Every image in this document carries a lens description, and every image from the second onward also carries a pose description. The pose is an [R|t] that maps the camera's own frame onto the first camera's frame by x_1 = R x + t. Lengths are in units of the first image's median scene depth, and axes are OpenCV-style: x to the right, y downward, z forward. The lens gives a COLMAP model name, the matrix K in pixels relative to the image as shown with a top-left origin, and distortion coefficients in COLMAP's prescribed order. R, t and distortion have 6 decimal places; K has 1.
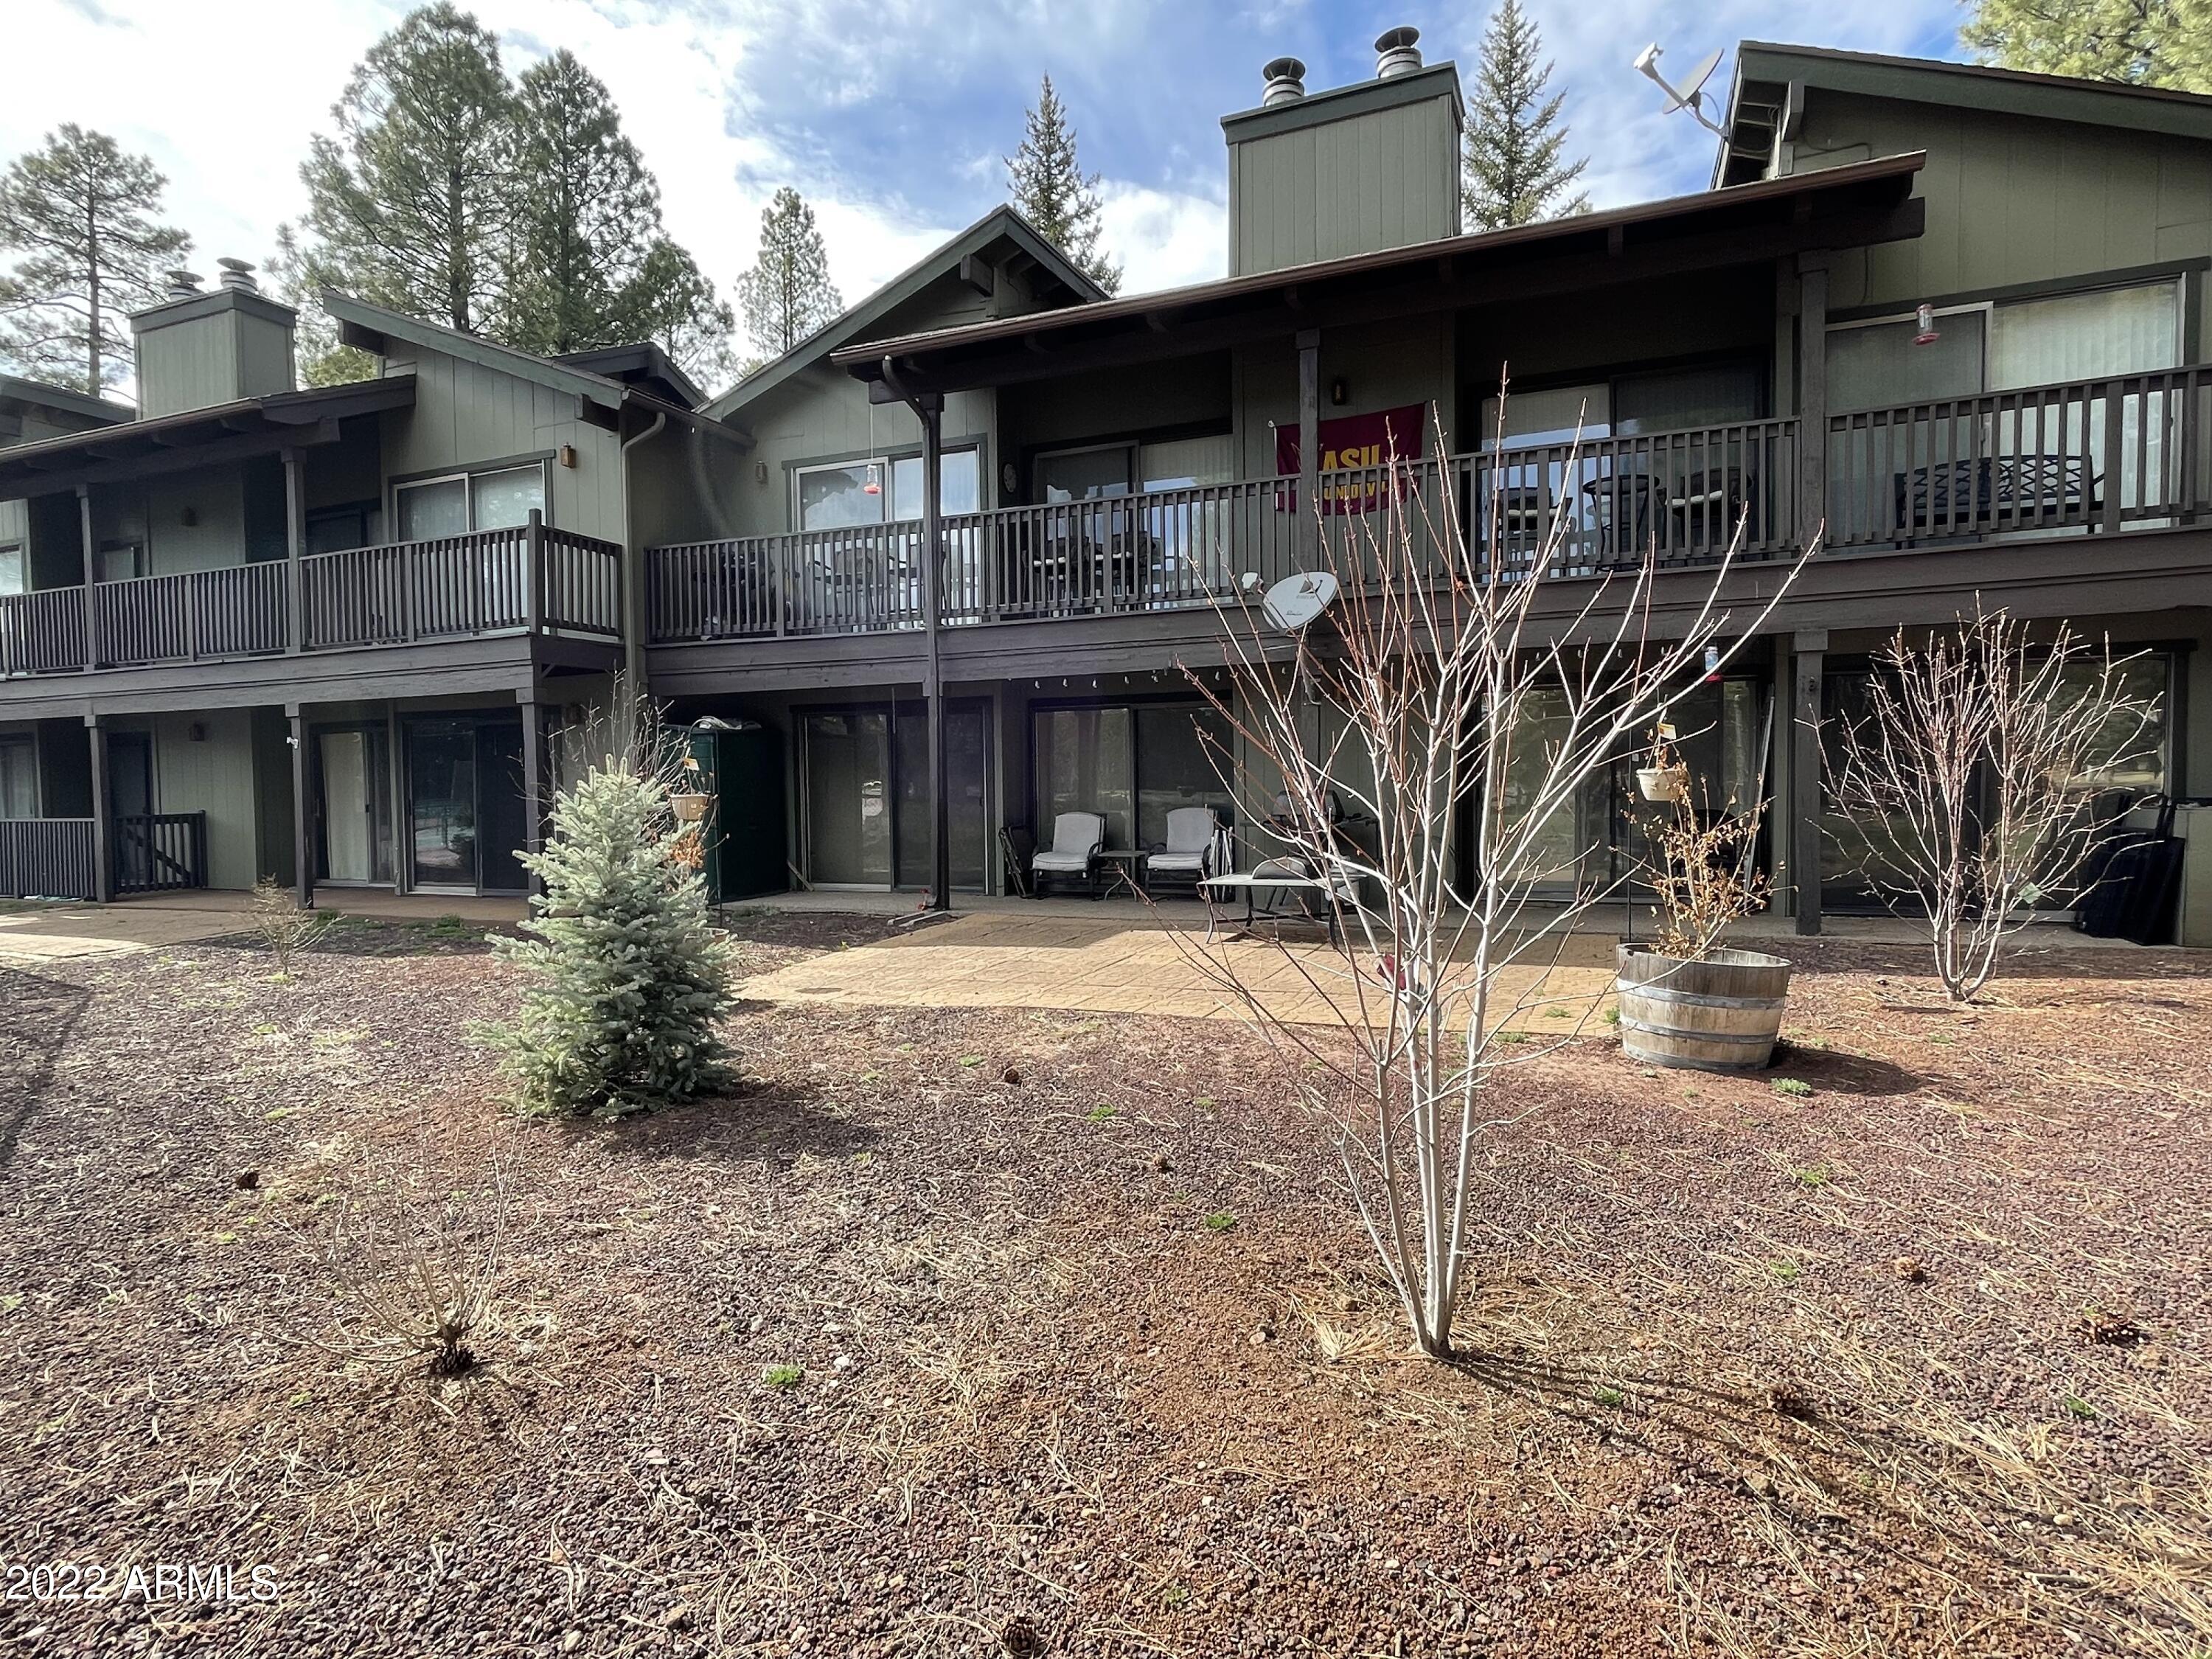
lens RADIAL K [[1218.1, 0, 1105.2], [0, 1218.1, 829.5], [0, 0, 1]] dist [-0.001496, 0.001036]
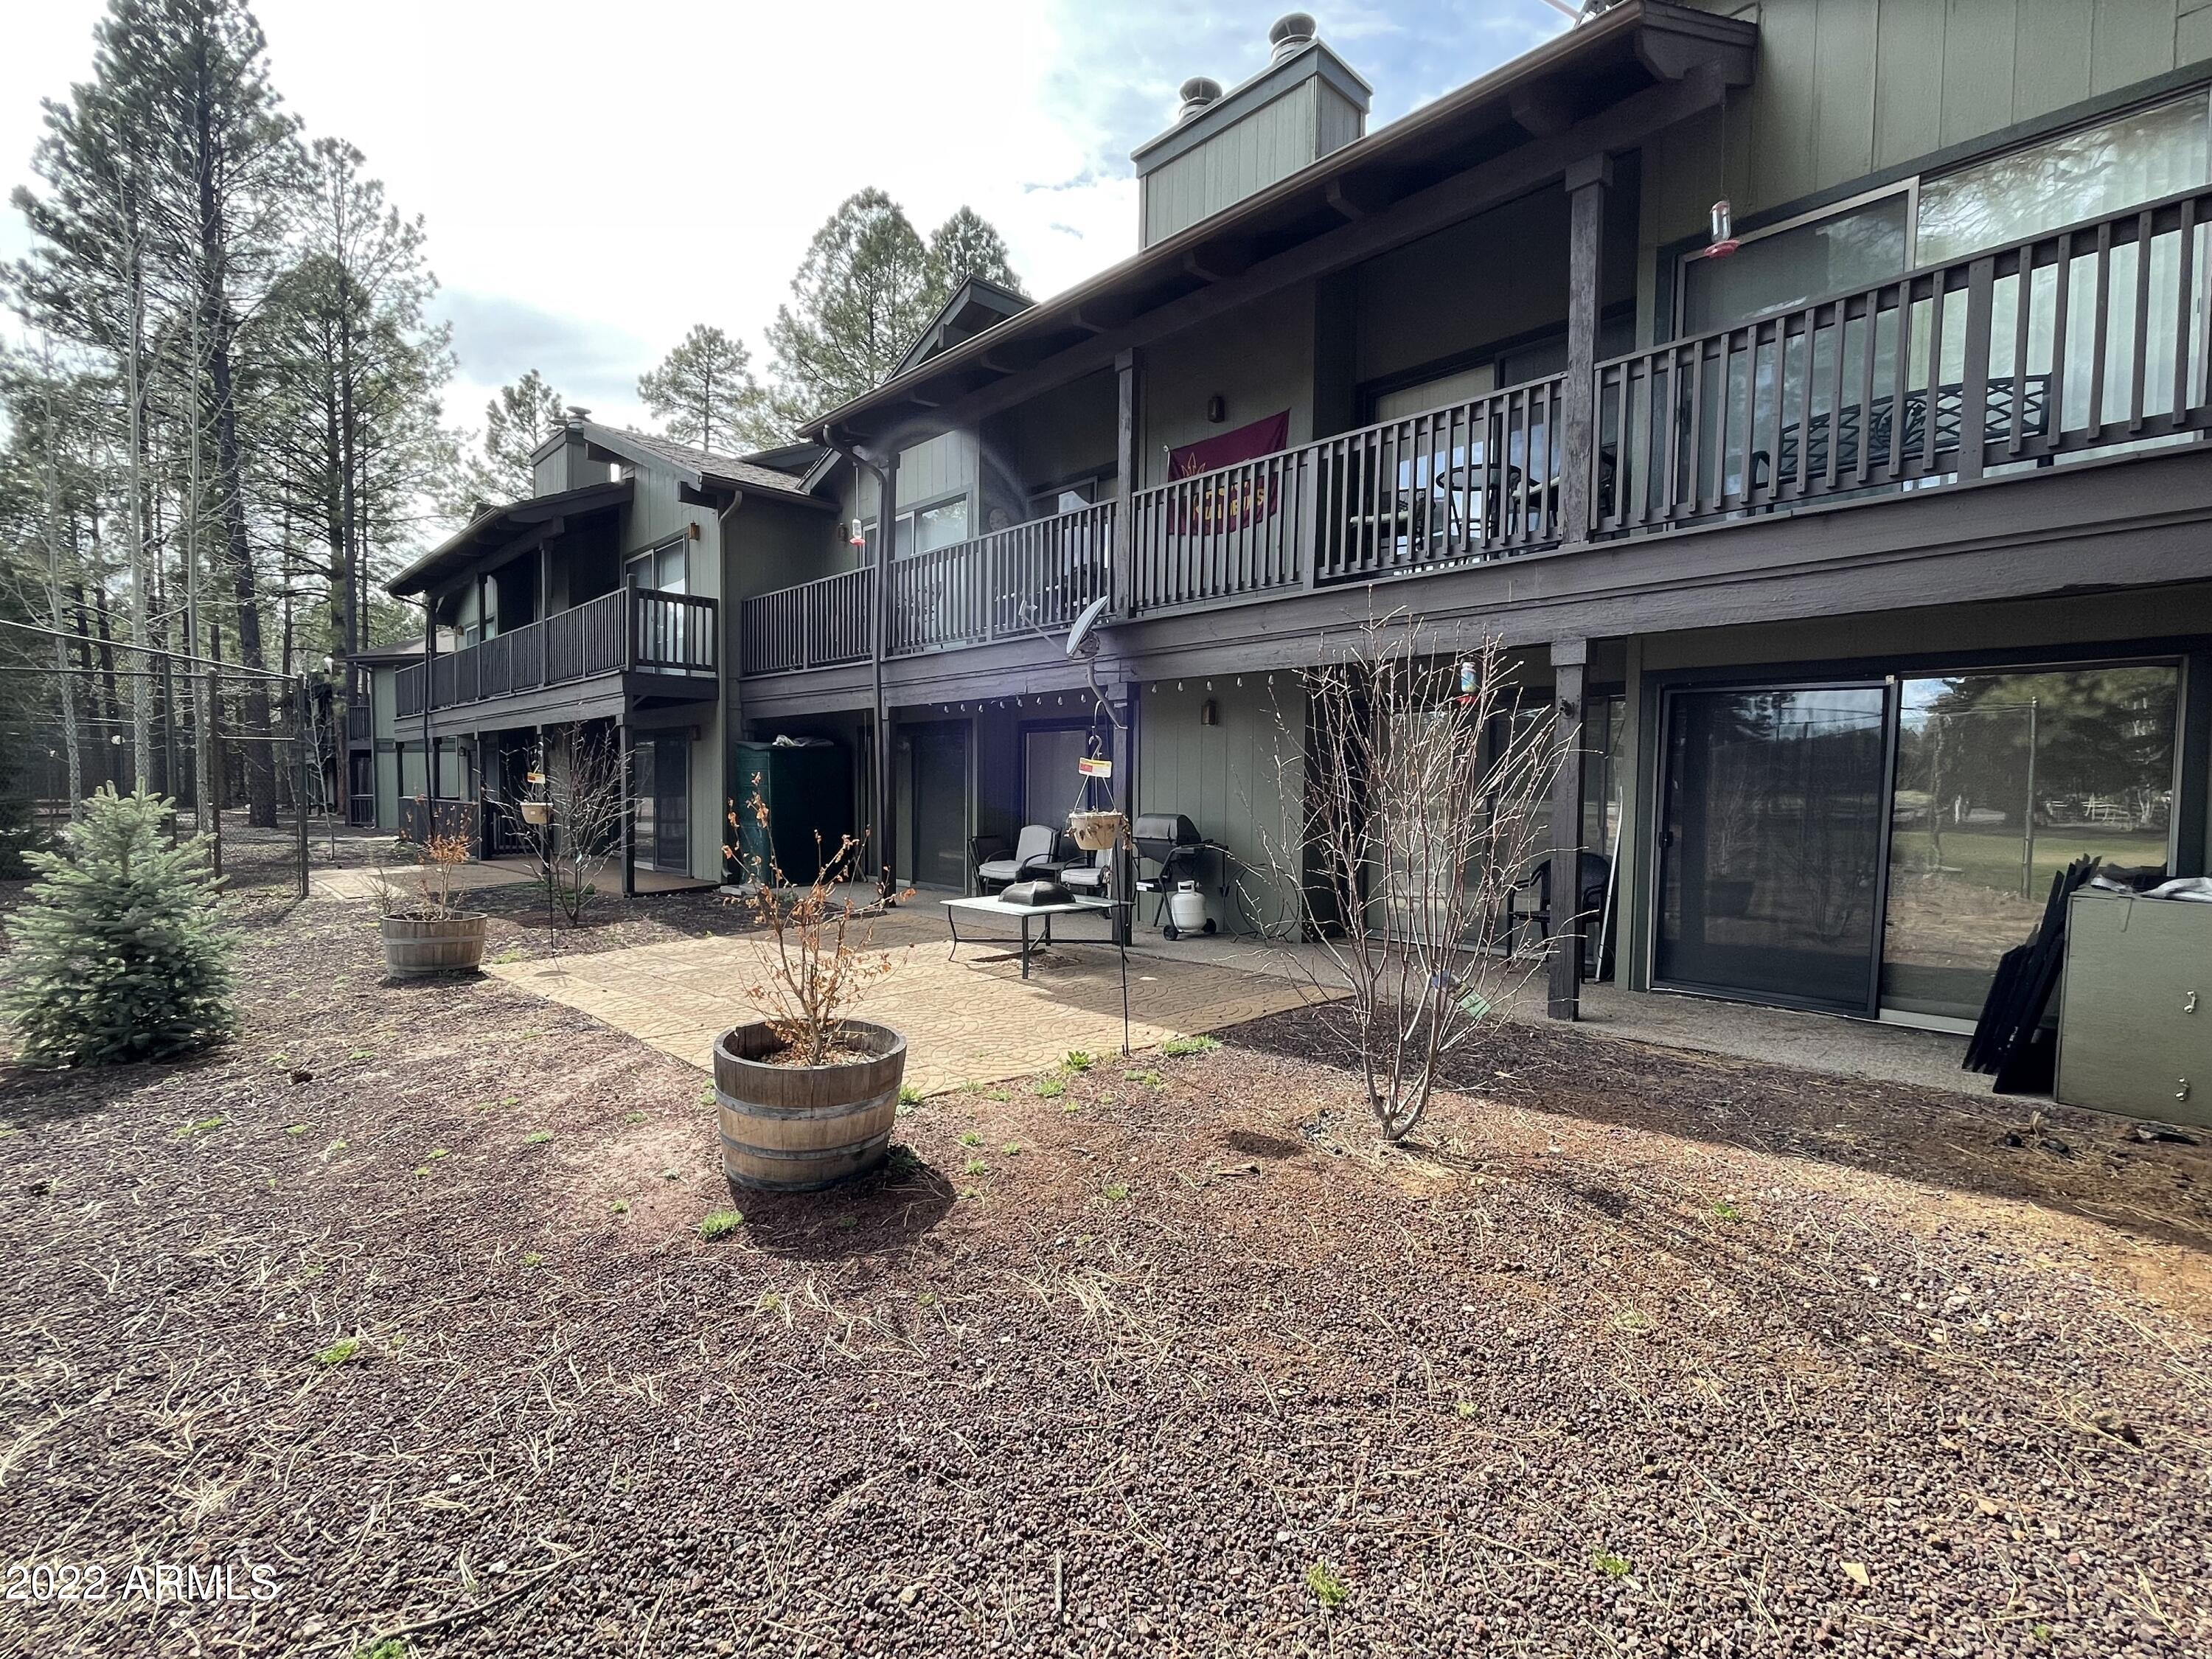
lens RADIAL K [[1035.9, 0, 1105.3], [0, 1035.9, 830.4], [0, 0, 1]] dist [0.003715, -0.000027]
pose [[0.920236, 0.038901, -0.389426, 0.162057], [-0.036886, 0.999239, 0.012654, -0.009747], [0.389622, 0.002719, 0.920971, 0.071536]]
